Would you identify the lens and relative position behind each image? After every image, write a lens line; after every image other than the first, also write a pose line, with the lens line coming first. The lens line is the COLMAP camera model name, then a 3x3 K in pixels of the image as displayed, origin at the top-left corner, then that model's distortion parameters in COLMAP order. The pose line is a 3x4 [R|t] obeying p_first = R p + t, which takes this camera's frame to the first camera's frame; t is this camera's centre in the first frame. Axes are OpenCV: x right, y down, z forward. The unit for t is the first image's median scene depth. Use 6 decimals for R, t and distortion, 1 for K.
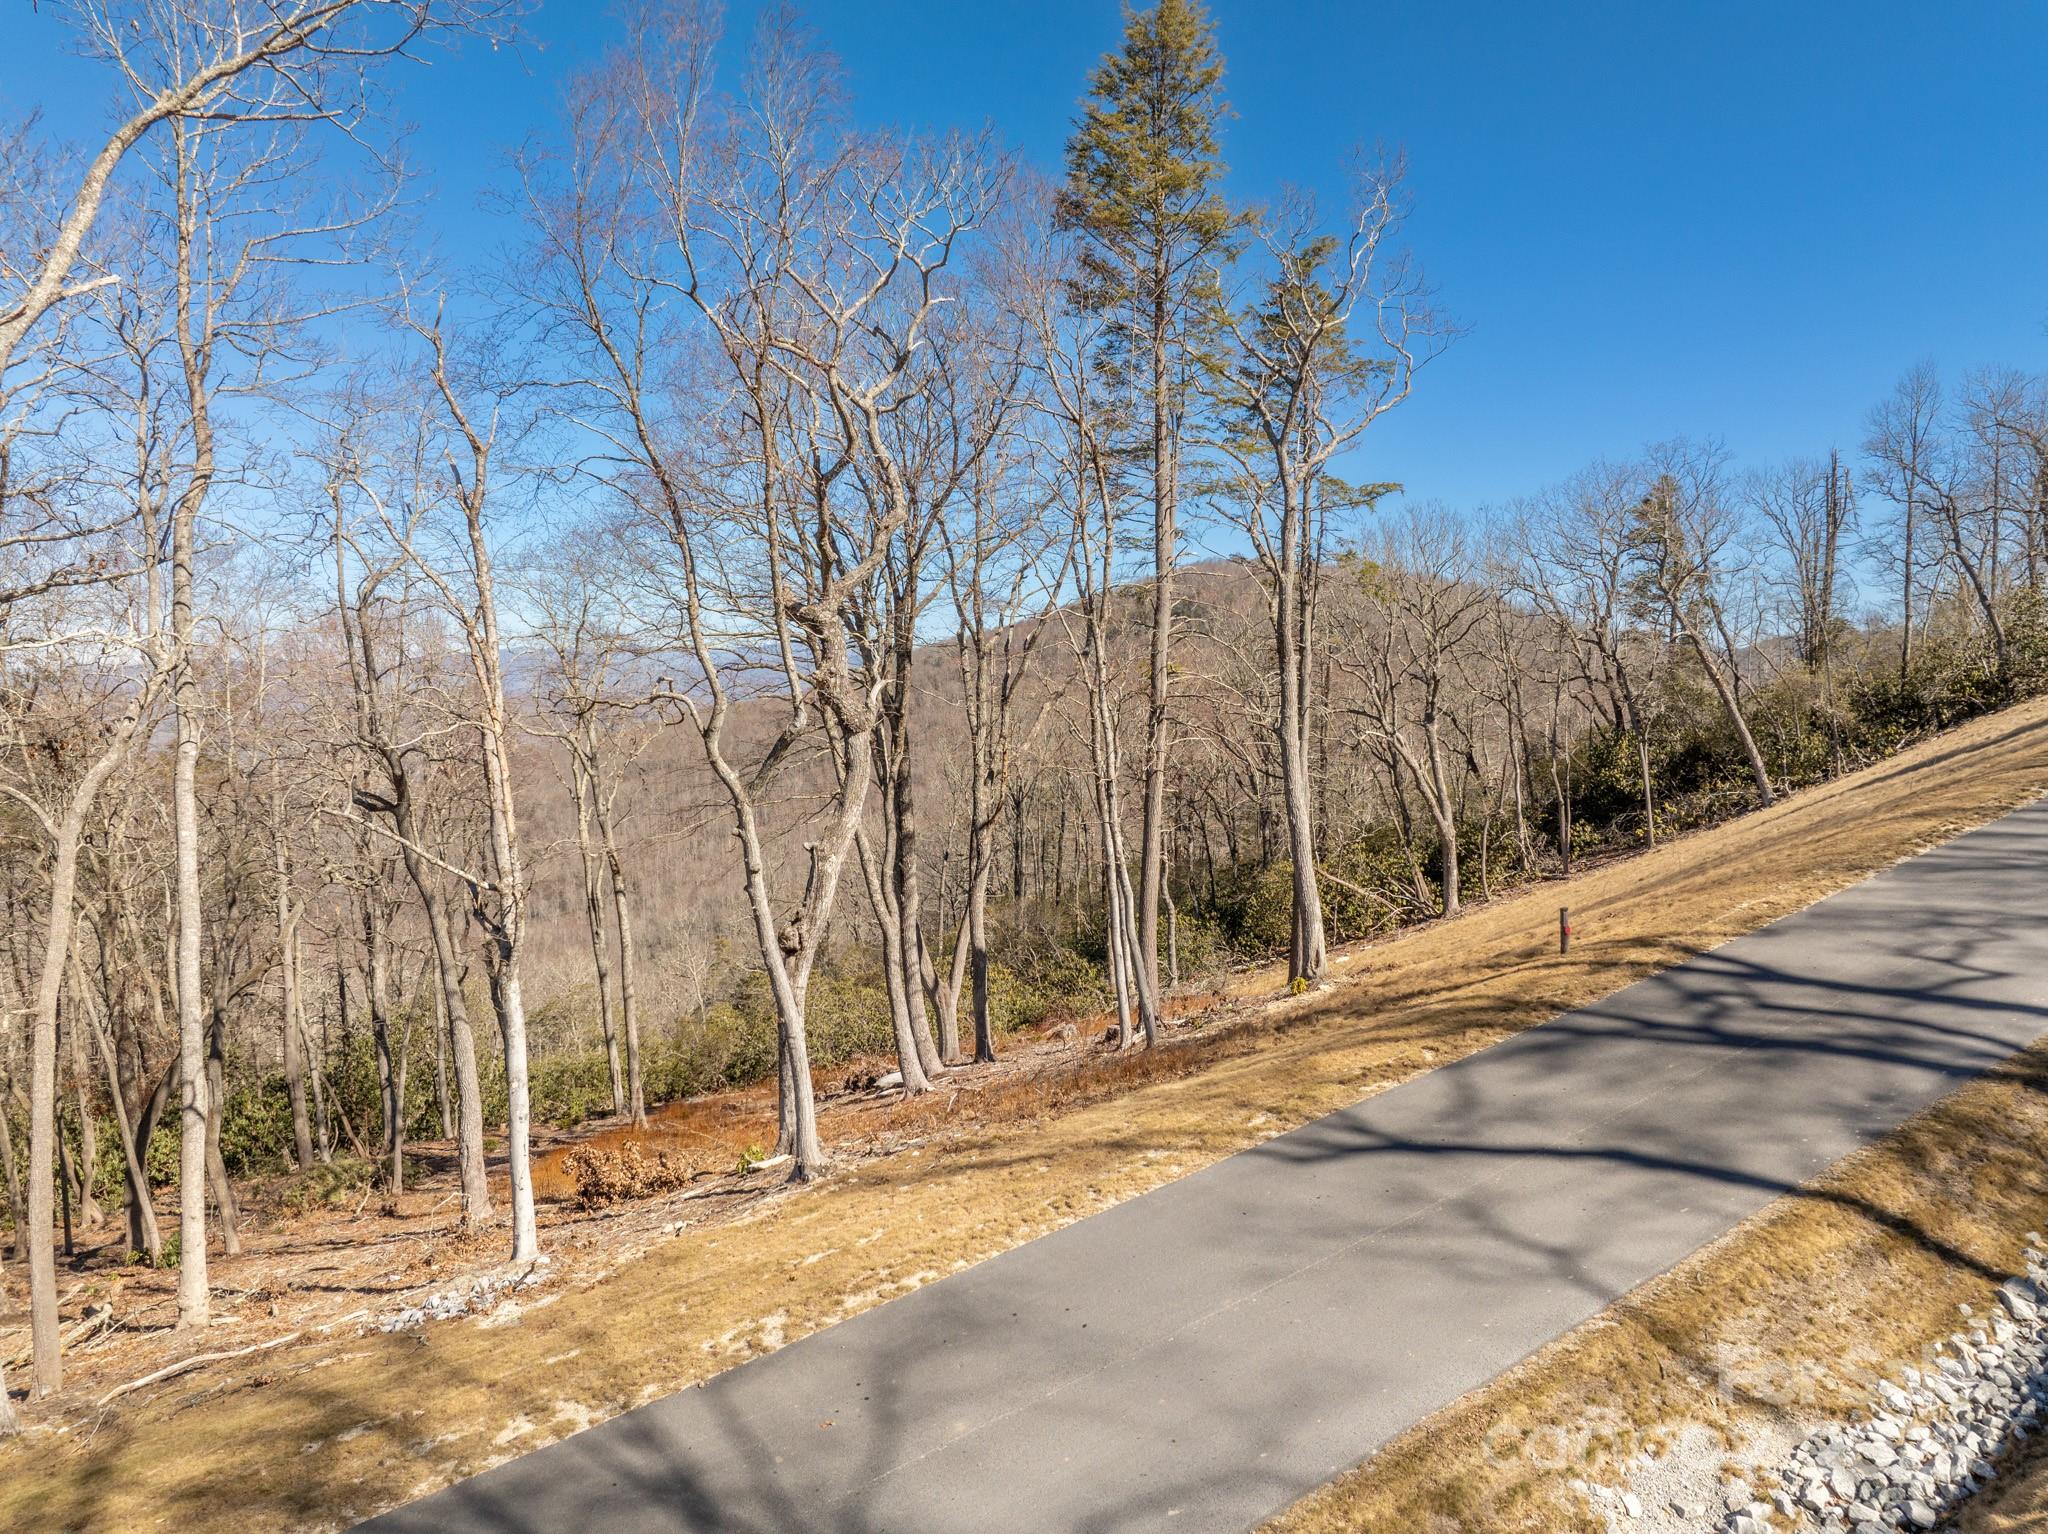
lens RADIAL K [[1441.2, 0, 1024.9], [0, 1441.2, 765.5], [0, 0, 1]] dist [-0.038954, -0.001153]
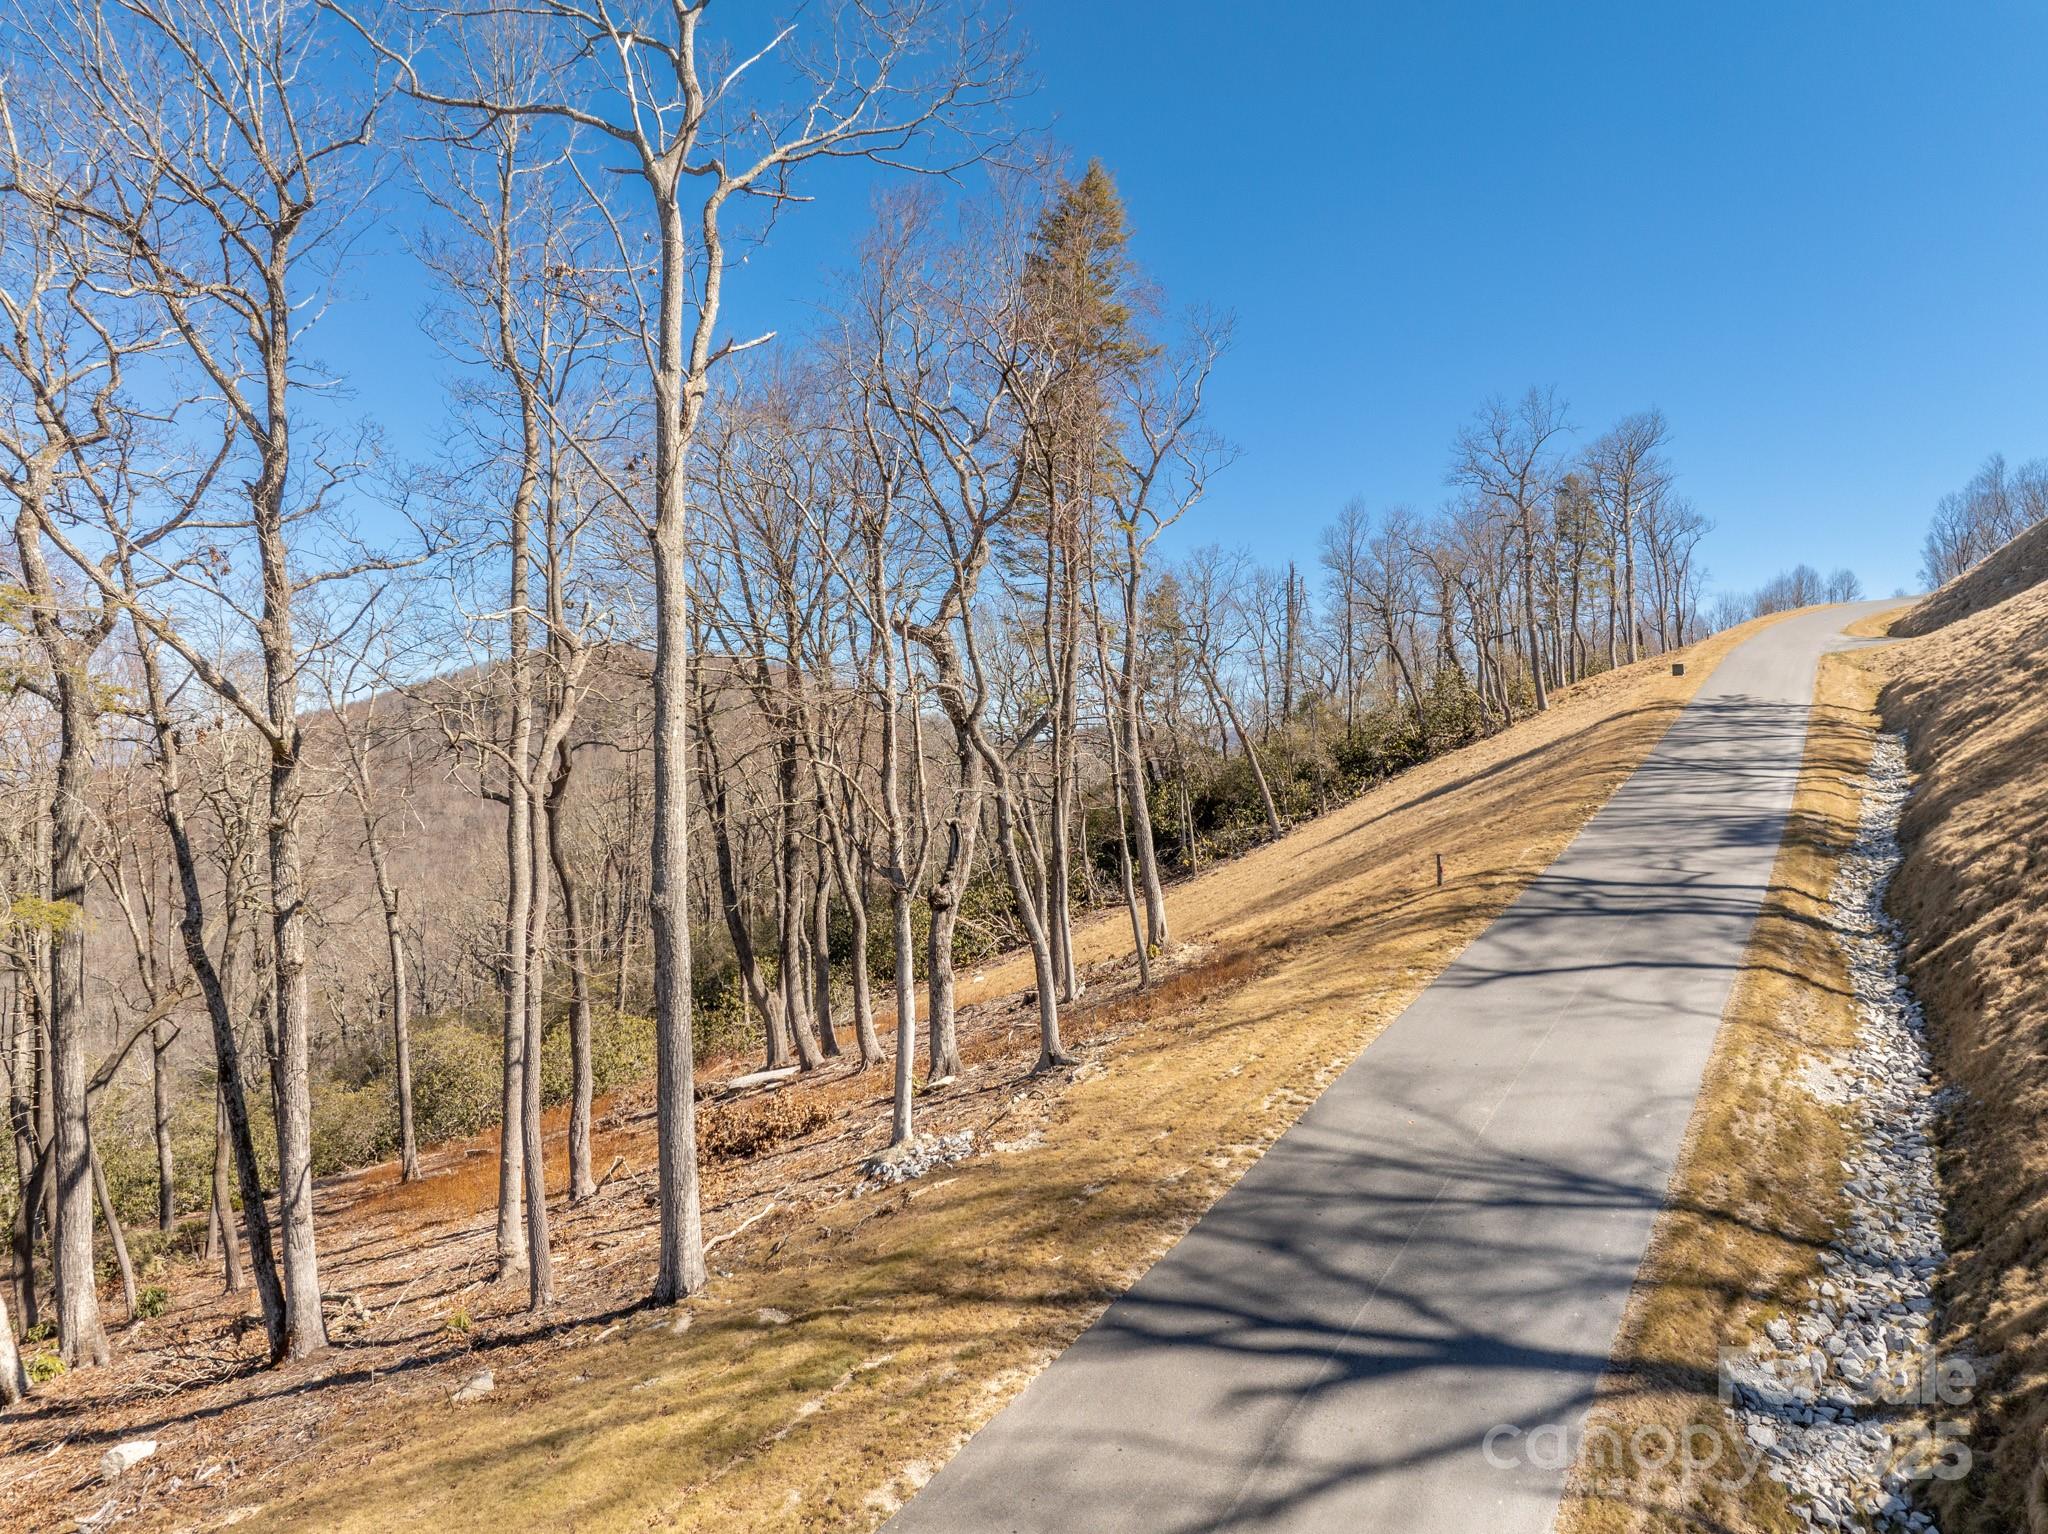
lens RADIAL K [[1441.2, 0, 1020.4], [0, 1441.2, 768.7], [0, 0, 1]] dist [-0.038954, -0.001153]
pose [[0.899594, -0.000221, 0.436728, -0.242153], [0.026472, 0.998189, -0.054023, 0.030210], [-0.435925, 0.060160, 0.897970, -0.048605]]
